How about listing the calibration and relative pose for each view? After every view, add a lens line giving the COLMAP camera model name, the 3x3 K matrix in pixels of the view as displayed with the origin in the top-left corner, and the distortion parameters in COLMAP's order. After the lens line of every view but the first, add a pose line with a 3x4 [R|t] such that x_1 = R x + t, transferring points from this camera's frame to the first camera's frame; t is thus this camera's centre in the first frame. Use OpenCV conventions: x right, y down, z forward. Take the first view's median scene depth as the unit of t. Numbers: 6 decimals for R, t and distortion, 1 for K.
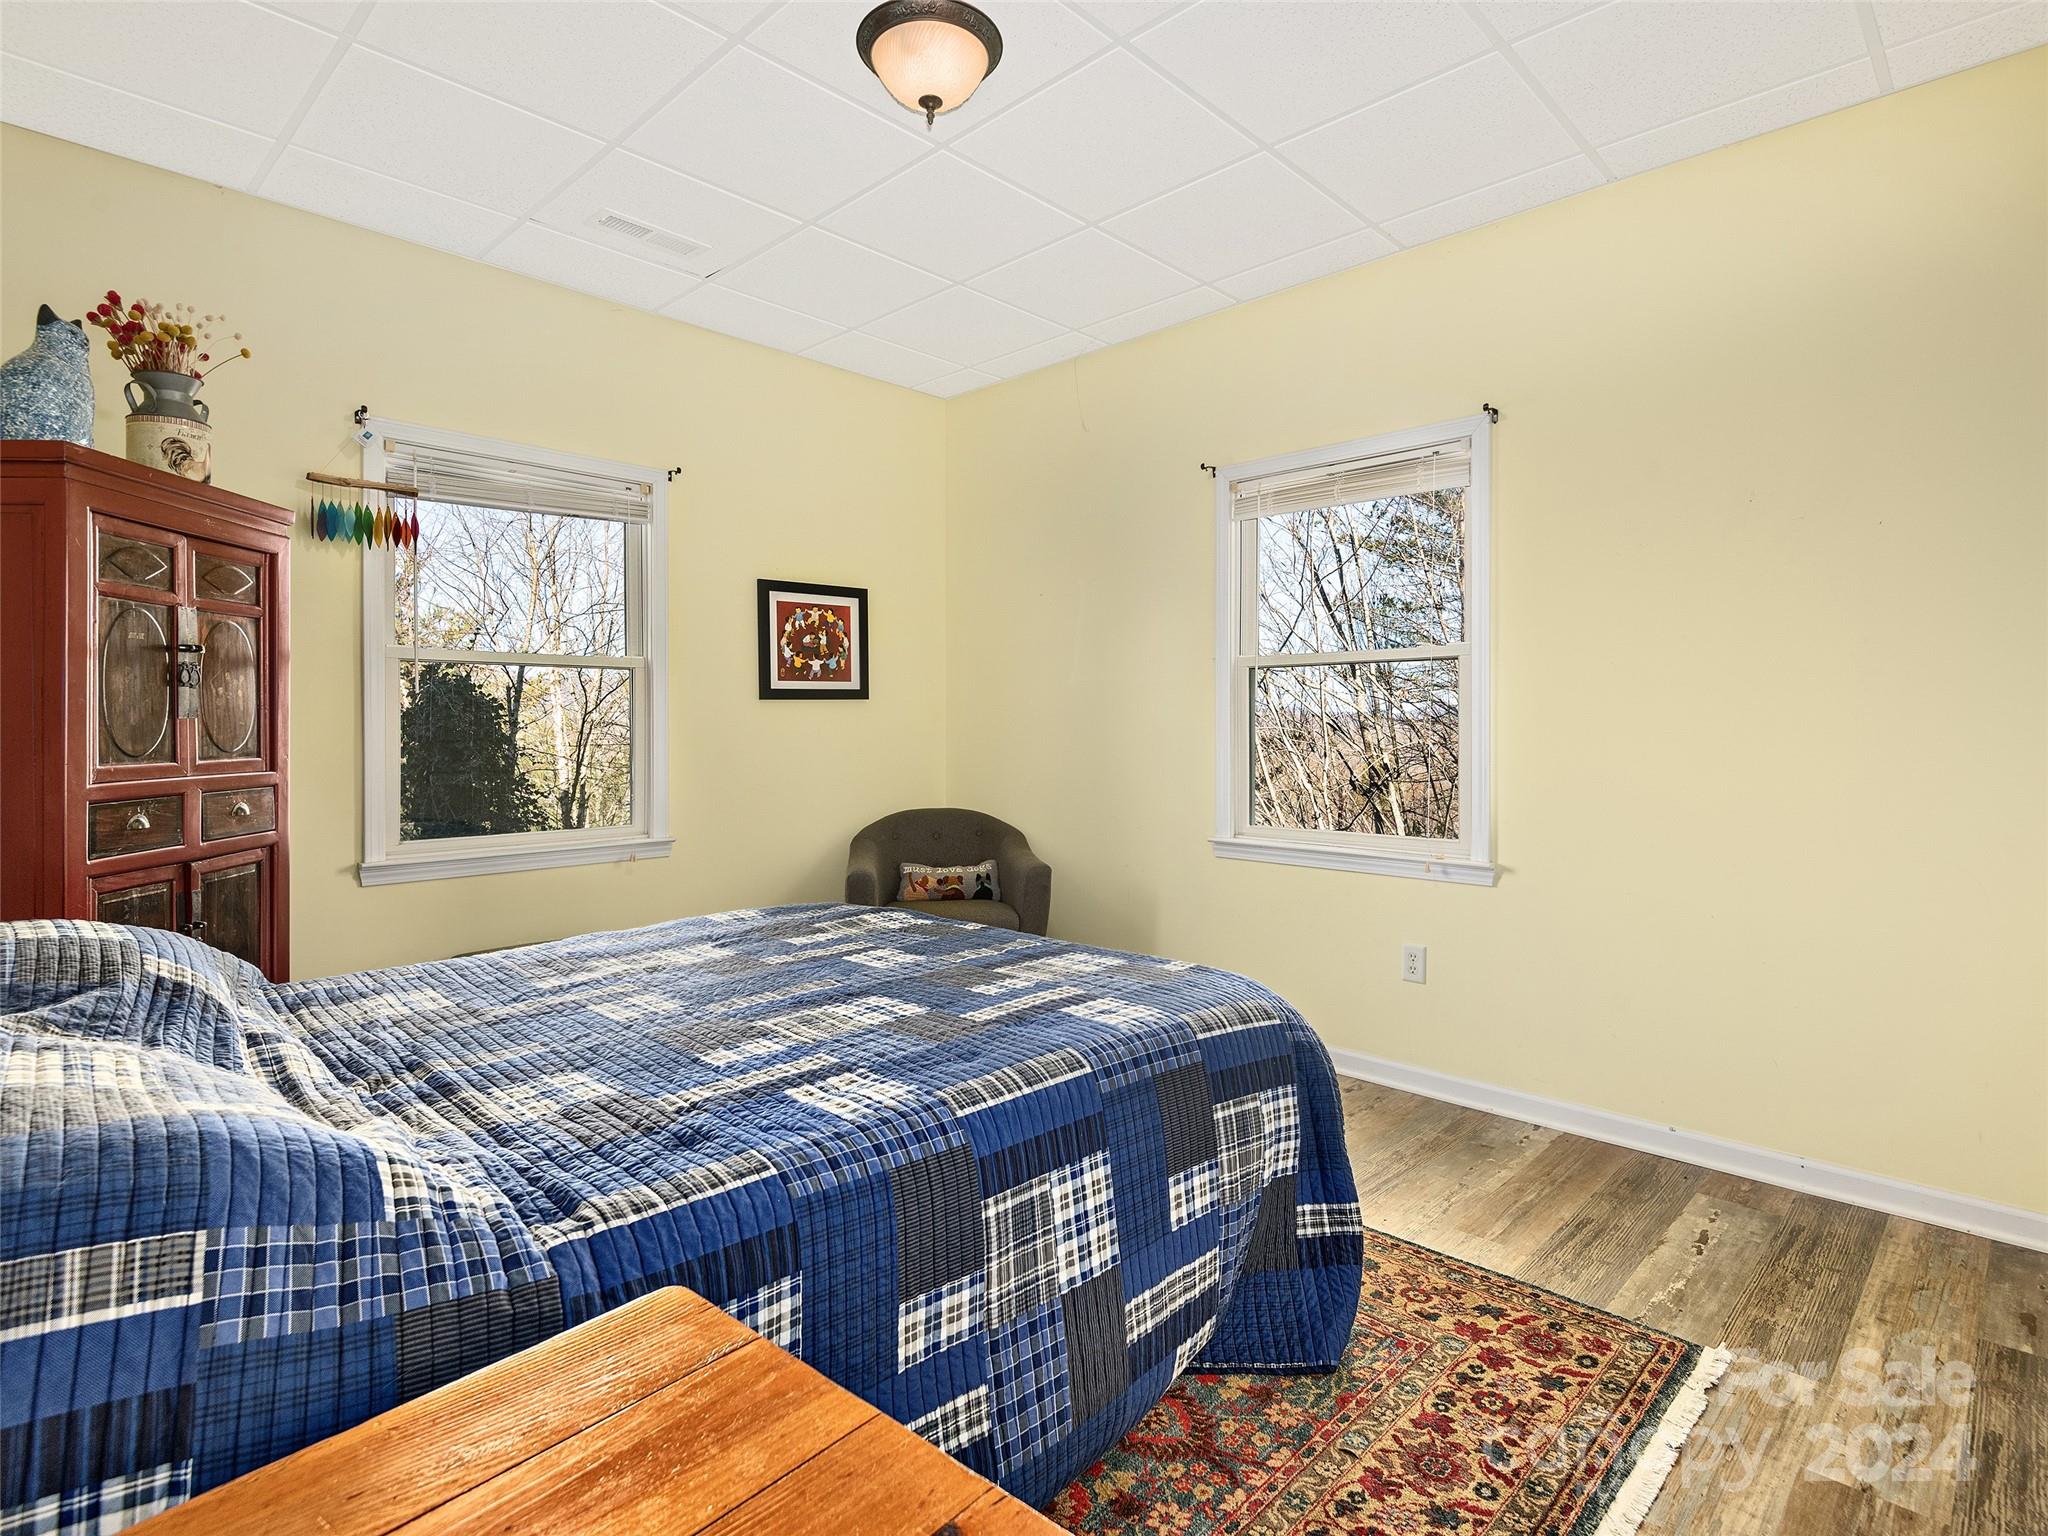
lens RADIAL K [[1057.0, 0, 1025.7], [0, 1057.0, 736.9], [0, 0, 1]] dist [0.056223, -0.044667]
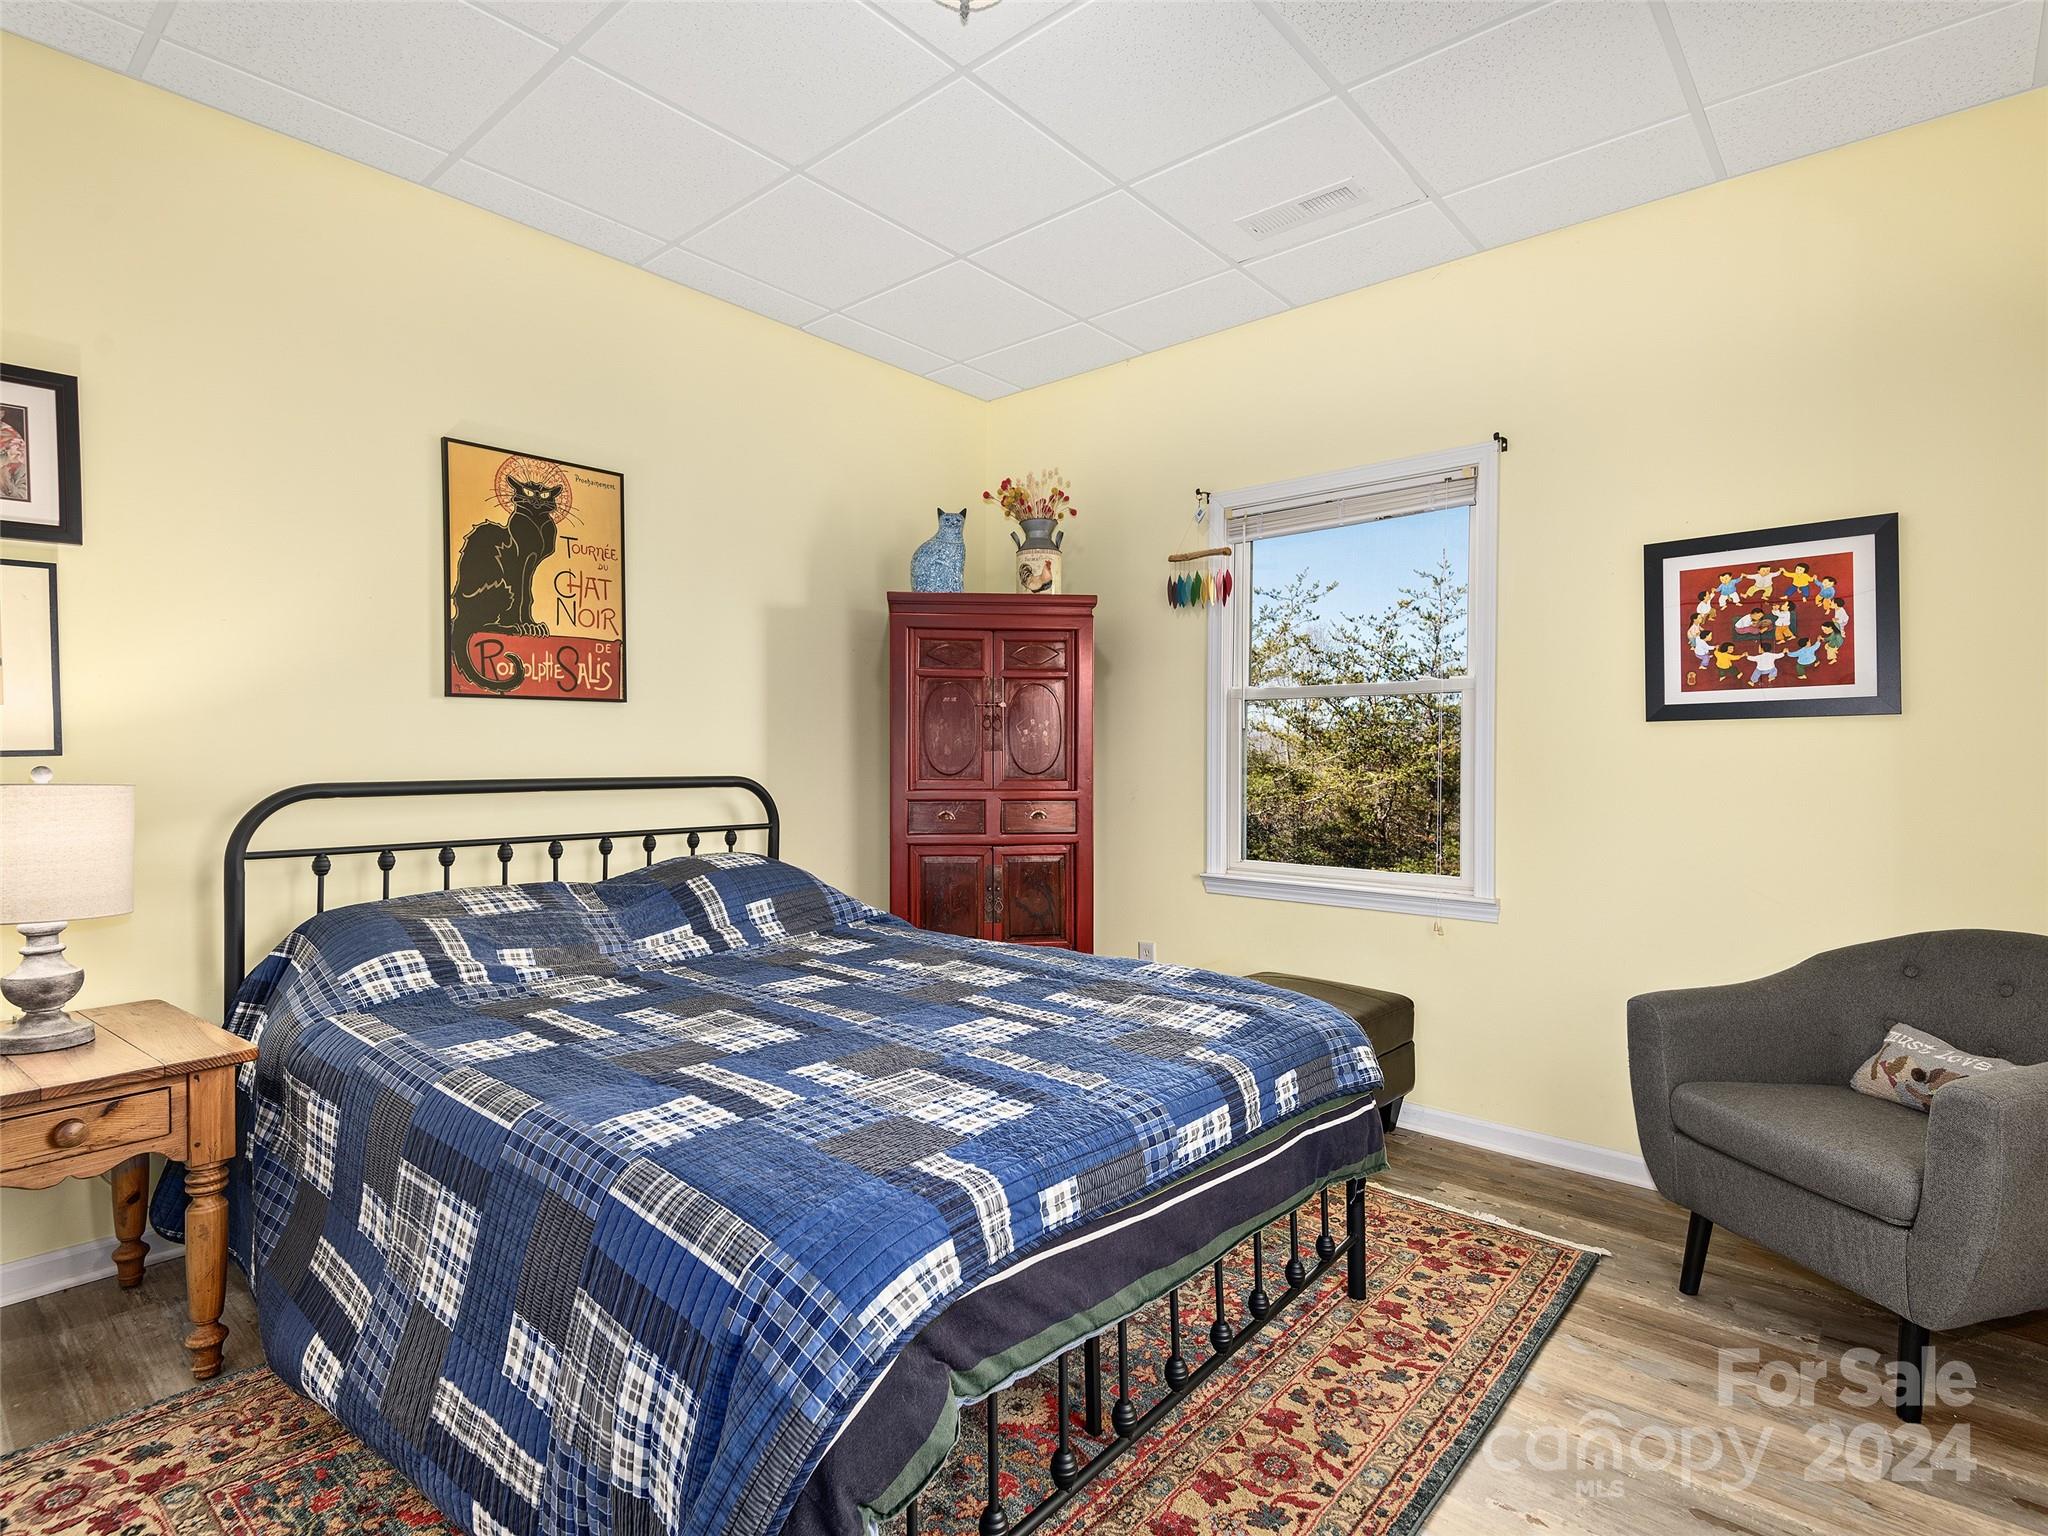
lens RADIAL K [[1057.0, 0, 1025.7], [0, 1057.0, 736.9], [0, 0, 1]] dist [0.056223, -0.044667]
pose [[0.048056, -0.015211, -0.998729, 0.405297], [-0.018682, 0.999695, -0.016124, -0.006946], [0.998670, 0.019433, 0.047758, 0.558169]]
